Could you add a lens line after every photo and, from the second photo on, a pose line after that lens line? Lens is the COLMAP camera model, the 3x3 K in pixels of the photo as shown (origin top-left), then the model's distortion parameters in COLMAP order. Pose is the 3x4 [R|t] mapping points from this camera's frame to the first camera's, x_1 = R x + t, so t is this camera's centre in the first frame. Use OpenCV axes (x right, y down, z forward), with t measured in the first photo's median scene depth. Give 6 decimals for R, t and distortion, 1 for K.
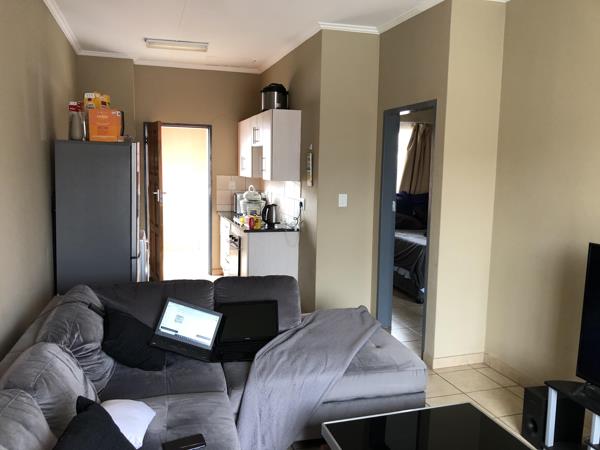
lens RADIAL K [[486.2, 0, 300.0], [0, 486.2, 225.0], [0, 0, 1]] dist [0.059821, -0.057444]
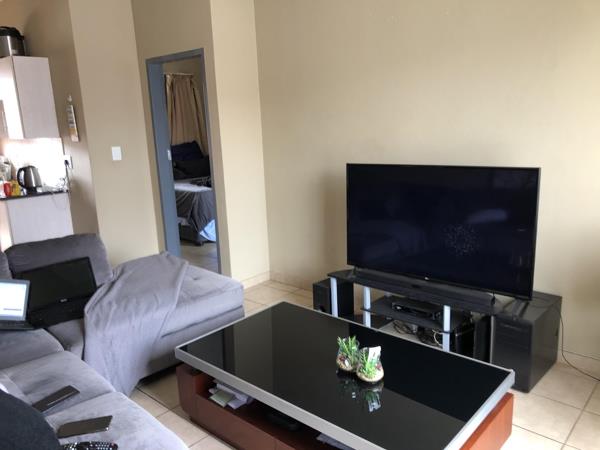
lens RADIAL K [[486.2, 0, 300.0], [0, 486.2, 225.0], [0, 0, 1]] dist [0.059821, -0.057444]
pose [[0.857304, -0.161236, 0.488909, -0.152469], [0.117868, 0.985937, 0.118468, 0.026604], [-0.501135, -0.043937, 0.864253, -0.056766]]
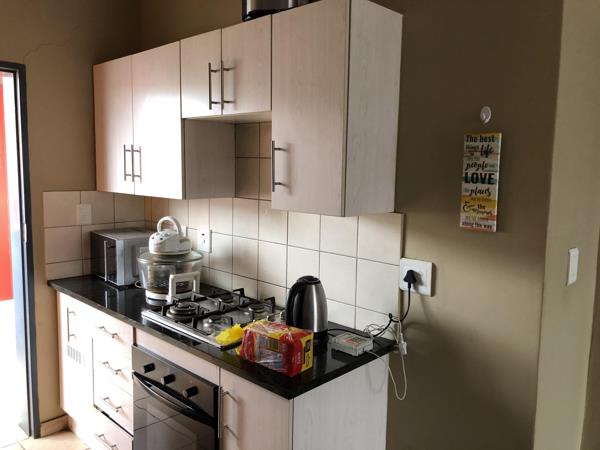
lens RADIAL K [[486.2, 0, 300.0], [0, 486.2, 225.0], [0, 0, 1]] dist [0.059821, -0.057444]
pose [[0.877719, -0.052453, 0.476297, -0.391553], [0.053320, 0.998509, 0.011704, -0.147123], [-0.476201, 0.015123, 0.879207, 1.177076]]
